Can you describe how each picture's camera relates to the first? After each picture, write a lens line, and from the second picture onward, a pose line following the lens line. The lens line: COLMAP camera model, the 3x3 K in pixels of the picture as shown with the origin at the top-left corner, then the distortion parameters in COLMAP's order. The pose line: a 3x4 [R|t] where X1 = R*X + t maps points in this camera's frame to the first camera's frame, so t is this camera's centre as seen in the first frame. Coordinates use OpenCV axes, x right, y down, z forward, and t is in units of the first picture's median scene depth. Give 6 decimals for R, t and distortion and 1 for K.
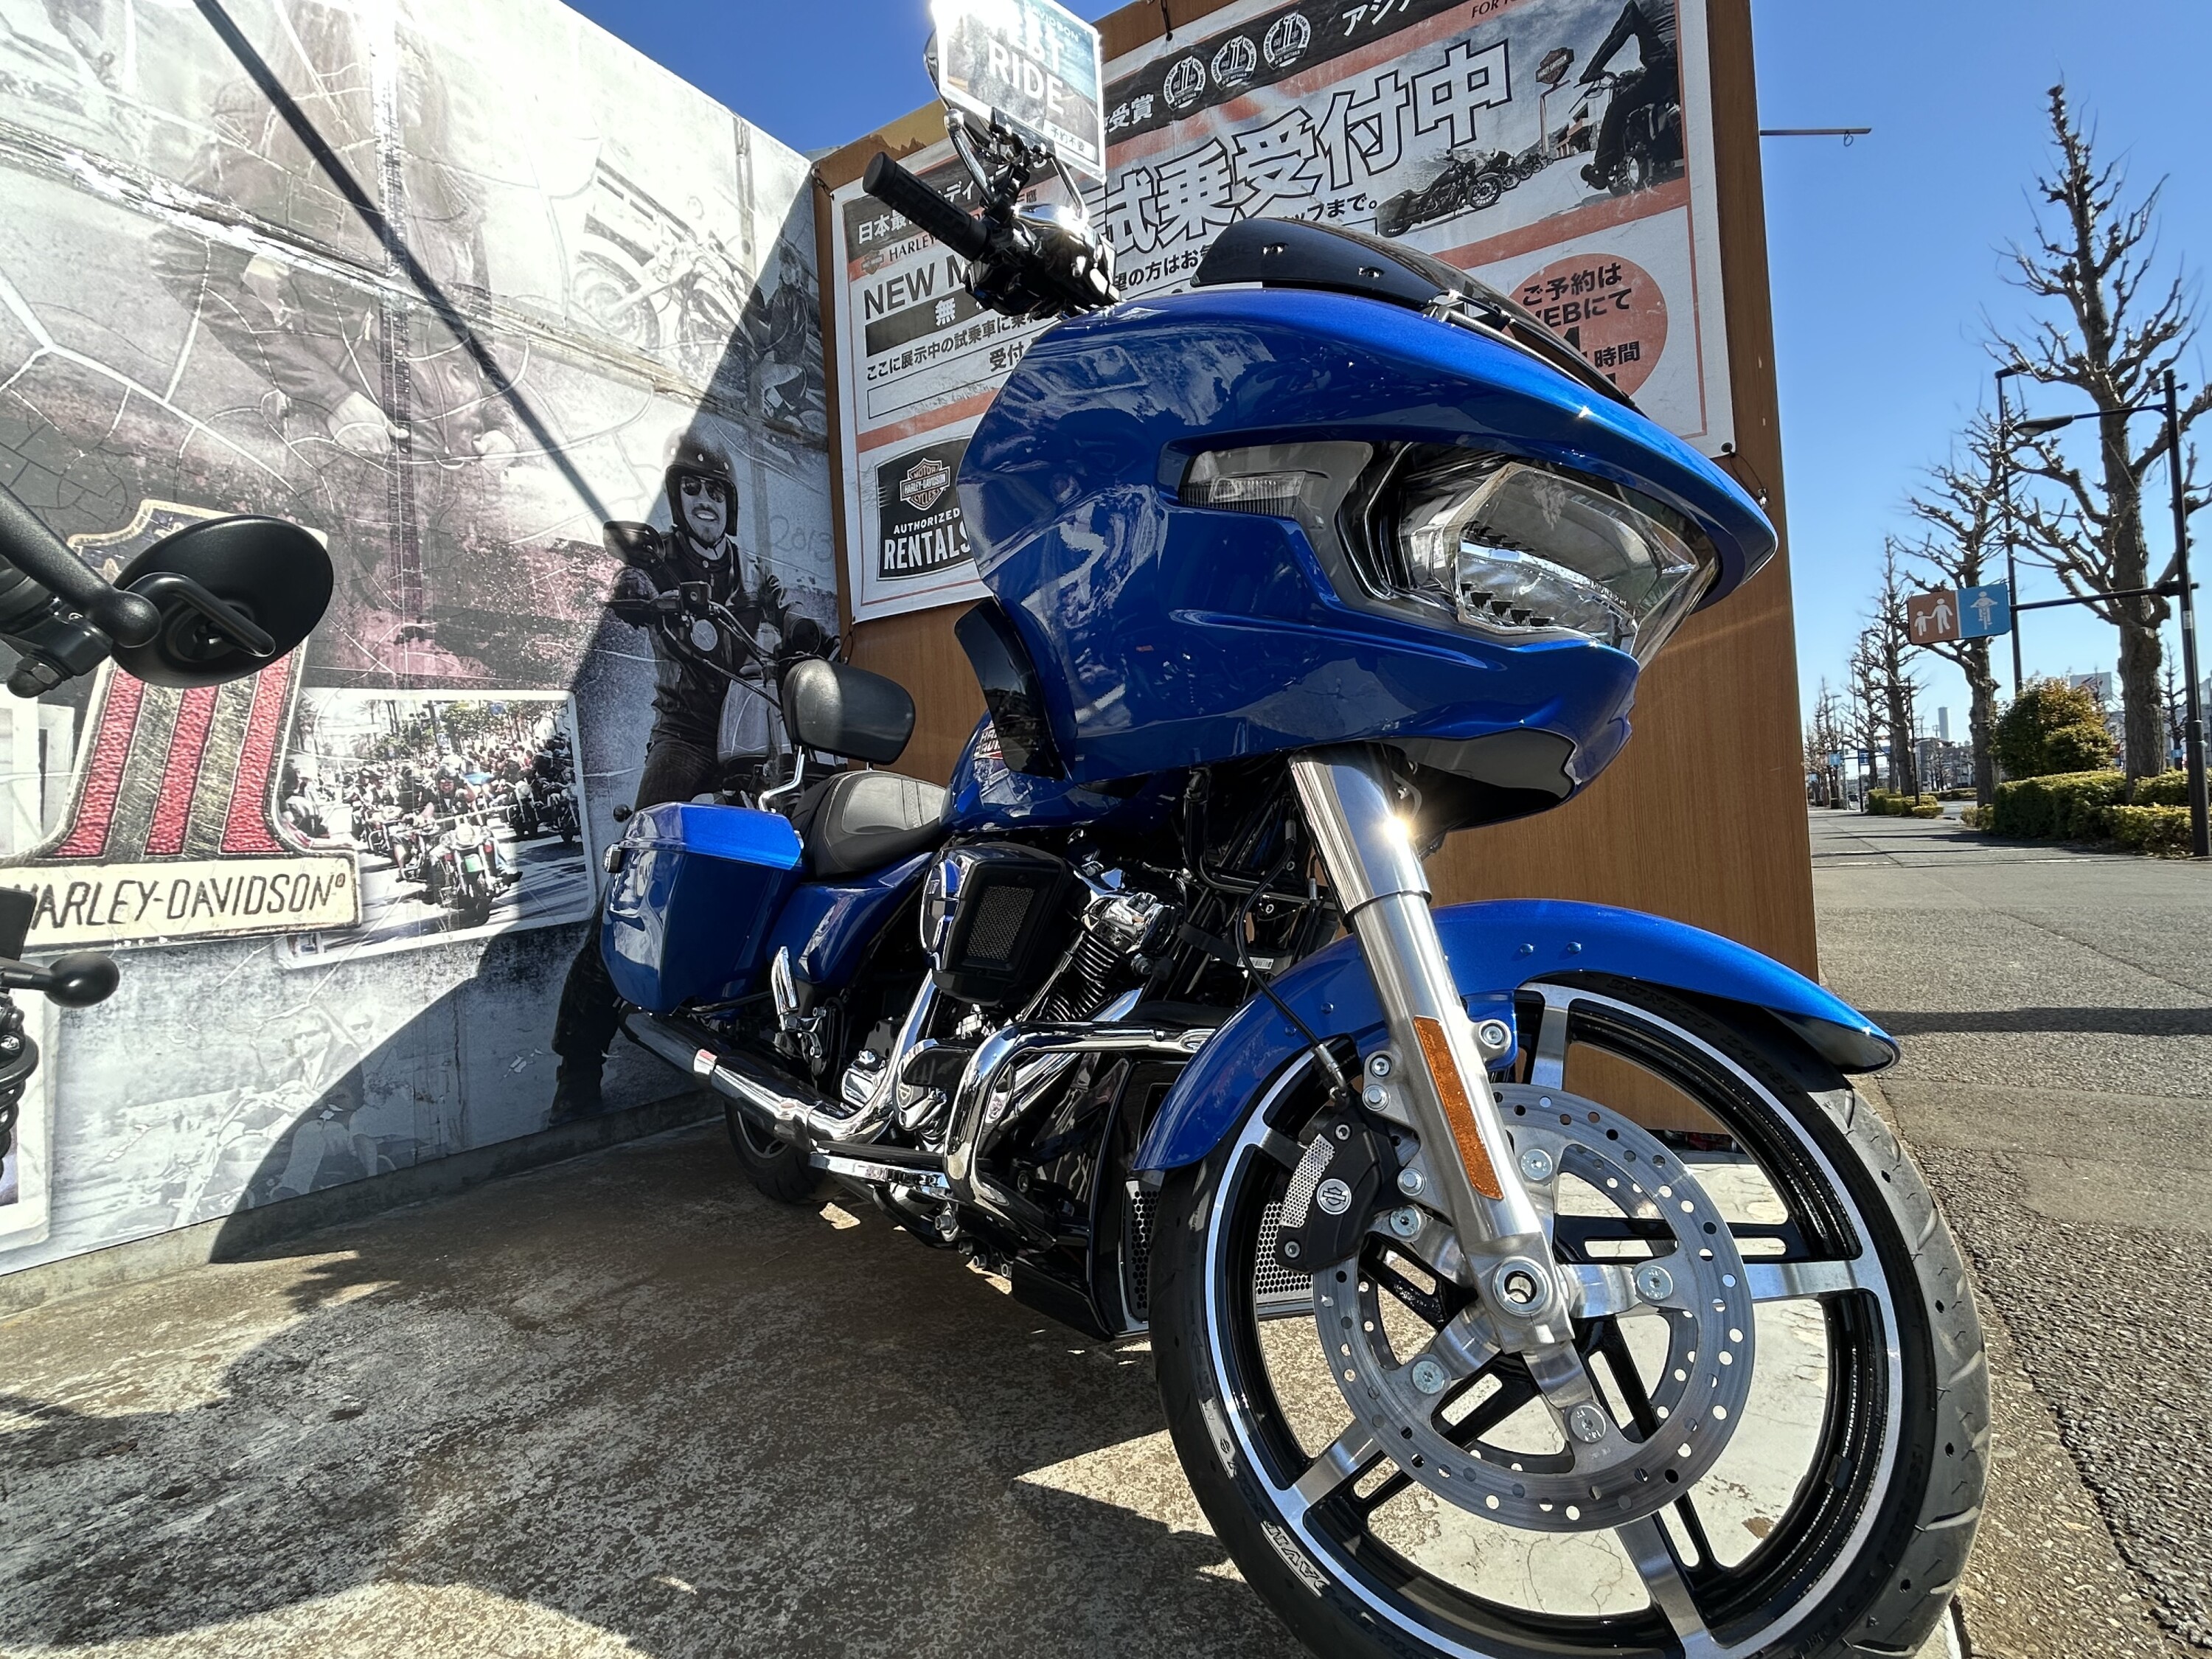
lens RADIAL K [[1139.5, 0, 1088.2], [0, 1139.5, 828.2], [0, 0, 1]] dist [-0.005219, 0.005589]
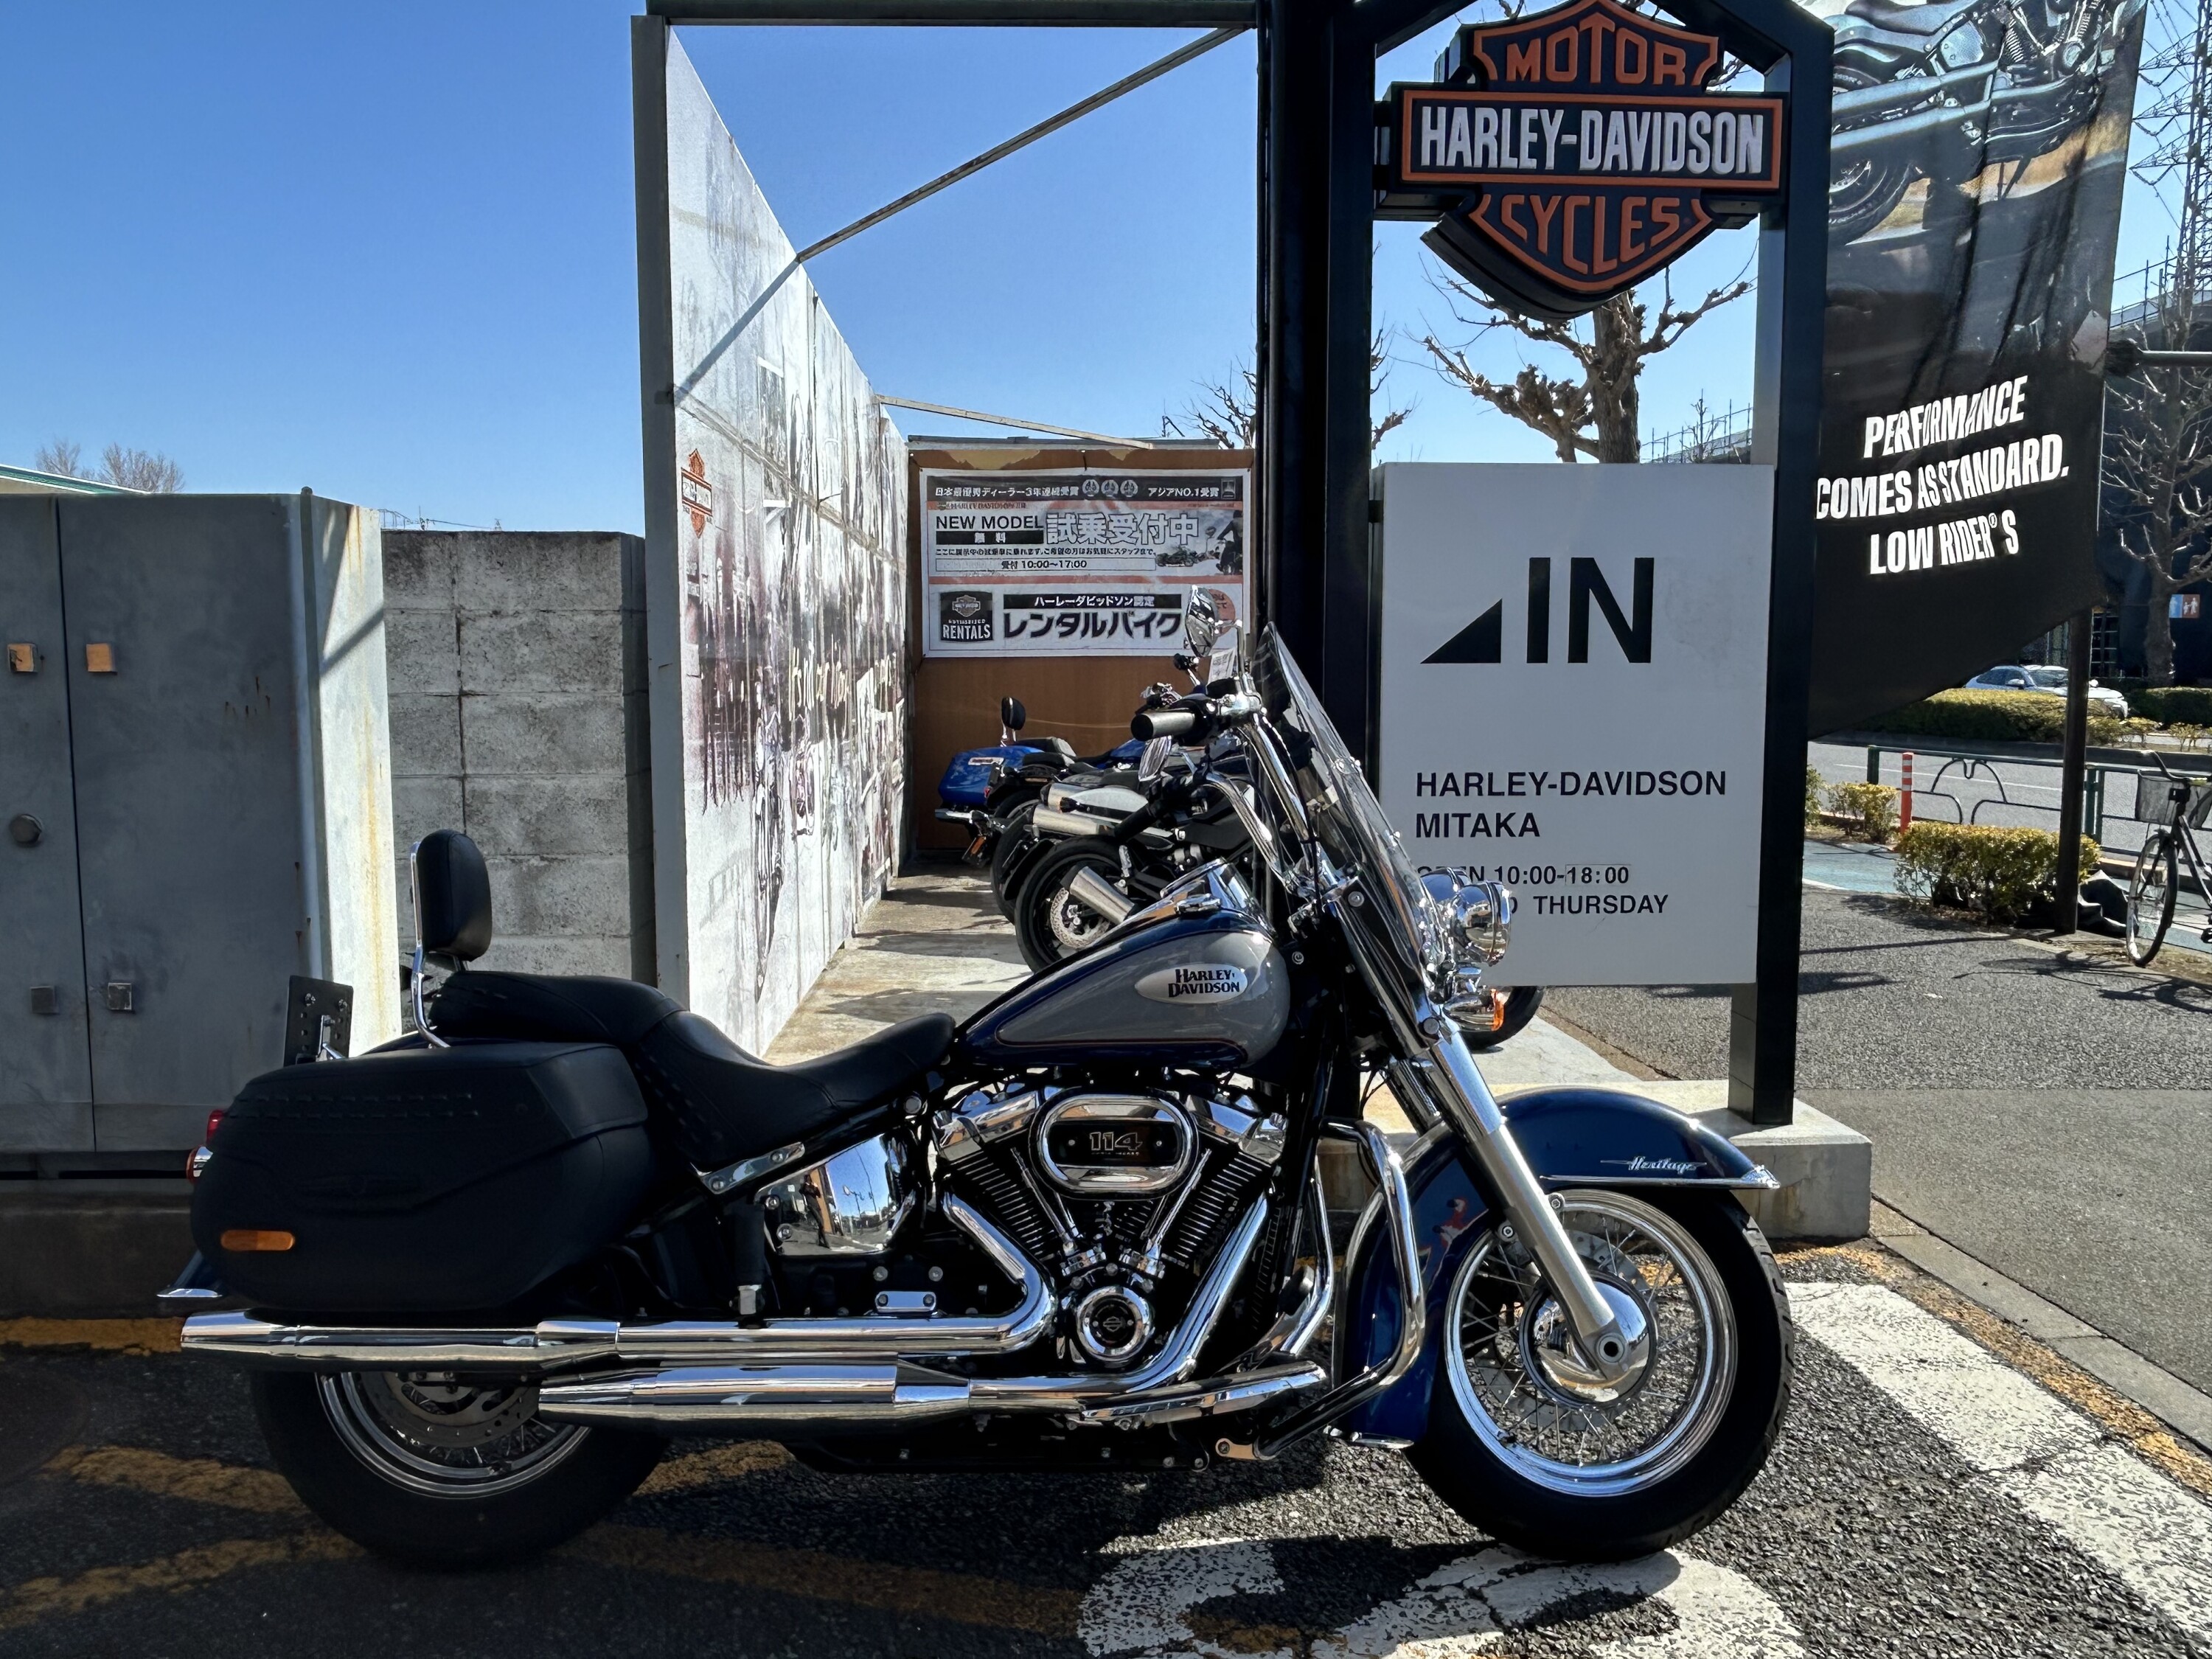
lens RADIAL K [[1616.0, 0, 1093.4], [0, 1616.0, 835.2], [0, 0, 1]] dist [-0.001582, -0.016696]
pose [[0.828314, -0.008387, 0.560201, -2.639747], [-0.045496, 0.995579, 0.082176, -0.153942], [-0.558414, -0.093555, 0.824270, -2.916242]]
